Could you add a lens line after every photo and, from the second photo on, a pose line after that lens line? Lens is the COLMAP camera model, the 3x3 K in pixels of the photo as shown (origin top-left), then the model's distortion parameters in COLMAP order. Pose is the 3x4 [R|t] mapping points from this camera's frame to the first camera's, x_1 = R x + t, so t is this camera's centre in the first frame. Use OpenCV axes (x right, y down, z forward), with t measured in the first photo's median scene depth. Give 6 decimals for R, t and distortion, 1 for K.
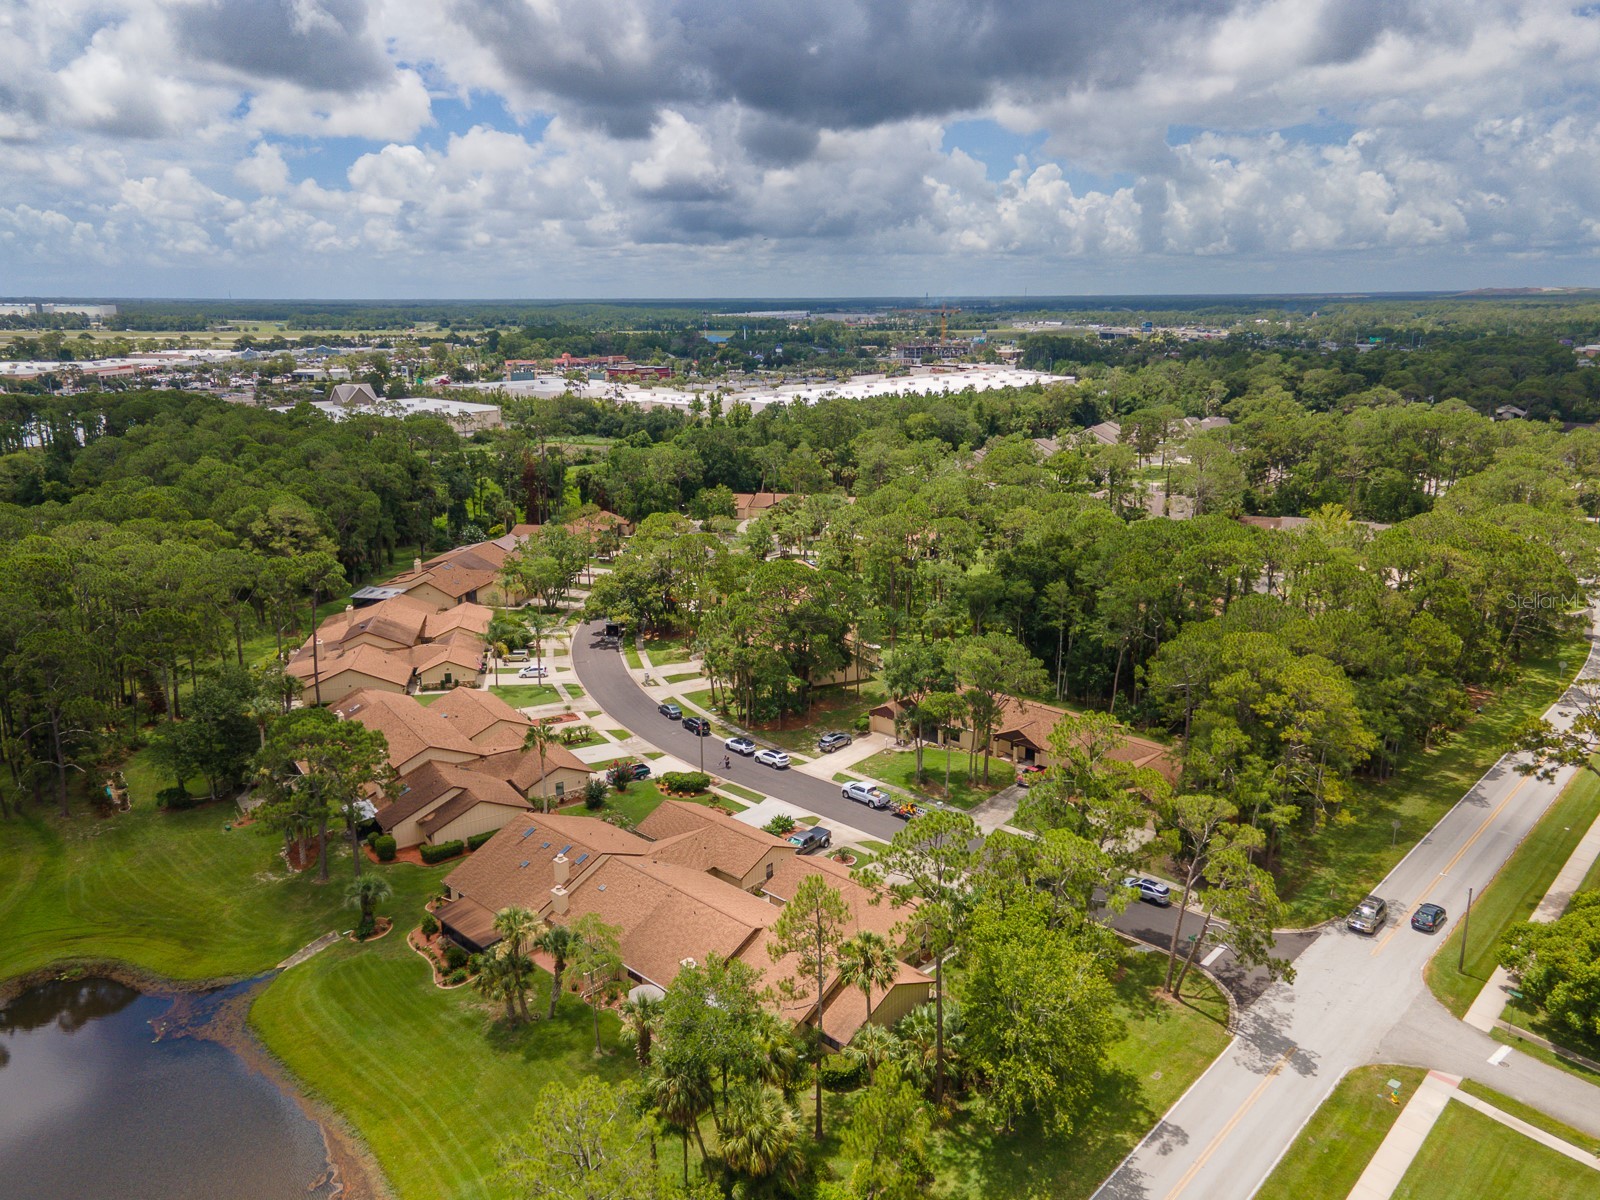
lens RADIAL K [[1256.5, 0, 806.6], [0, 1256.5, 595.8], [0, 0, 1]] dist [0.036752, 0.009695]
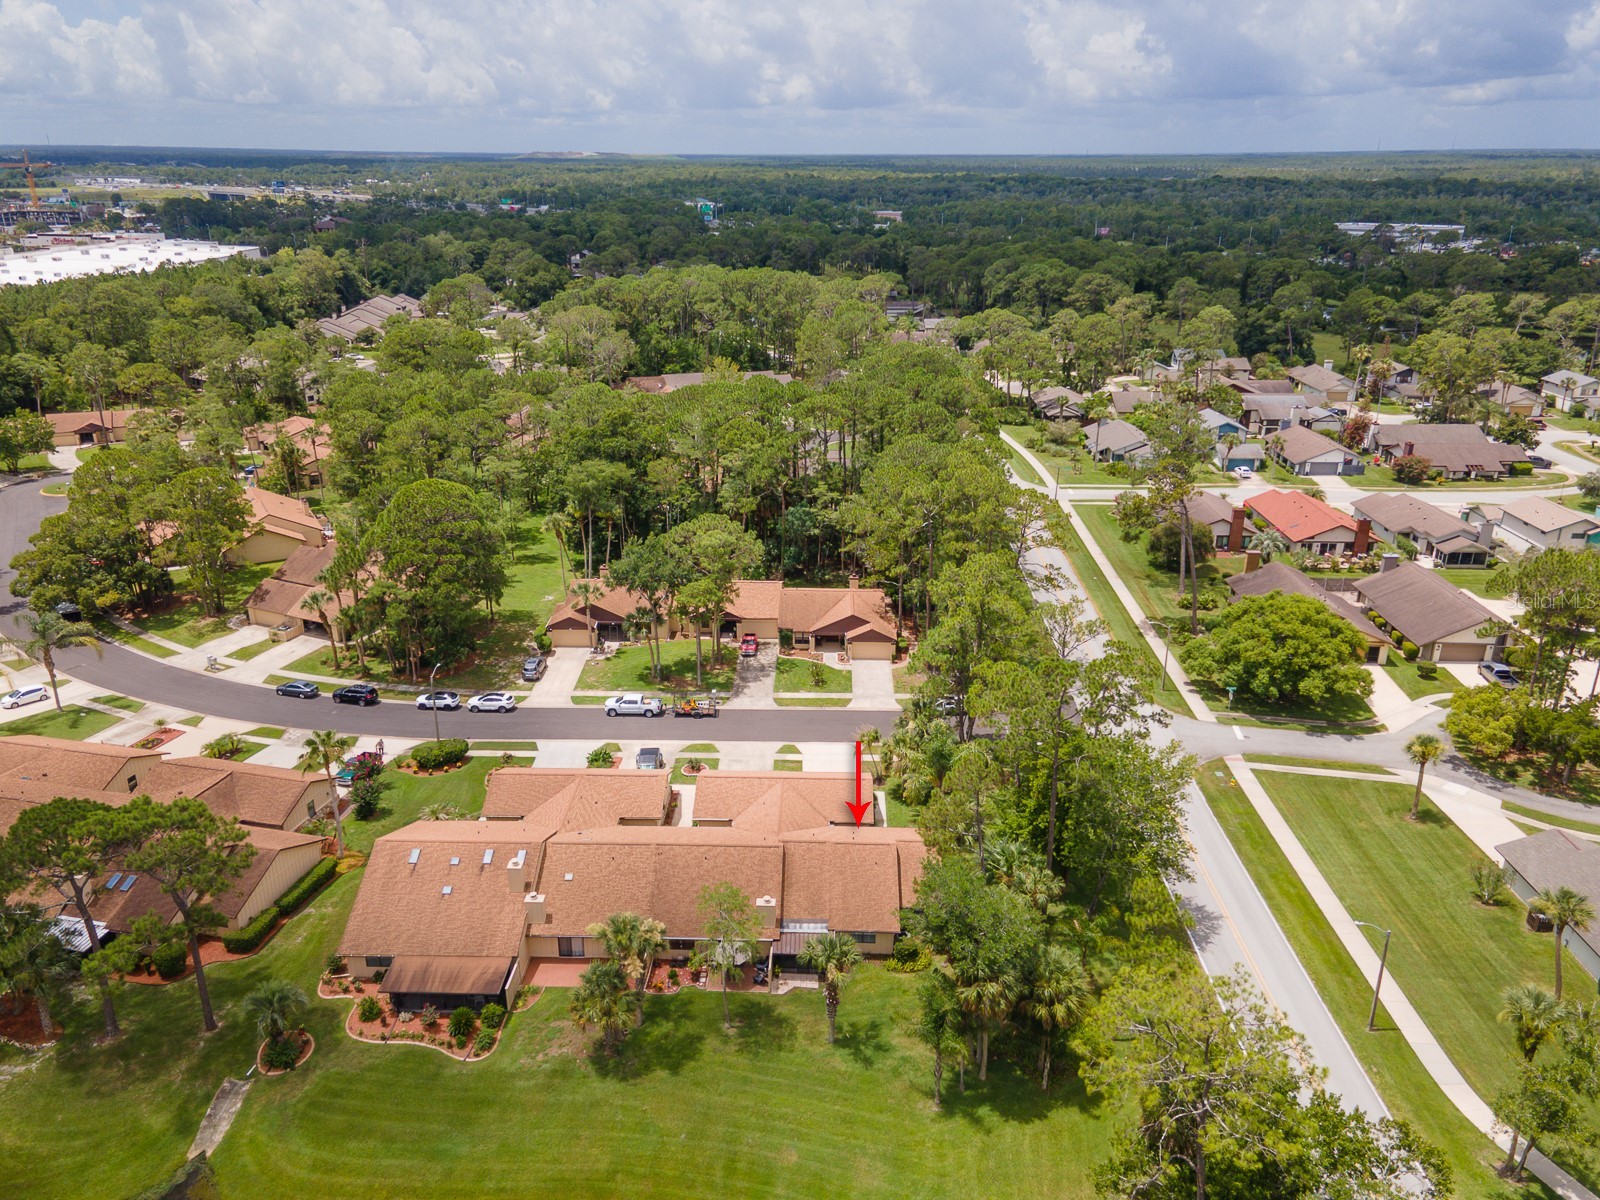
lens RADIAL K [[1256.5, 0, 804.7], [0, 1256.5, 609.1], [0, 0, 1]] dist [0.036752, 0.009695]
pose [[0.716231, -0.229106, 0.659184, -0.395508], [0.153017, 0.973146, 0.171966, -0.048287], [-0.680881, -0.022301, 0.732054, 0.183217]]
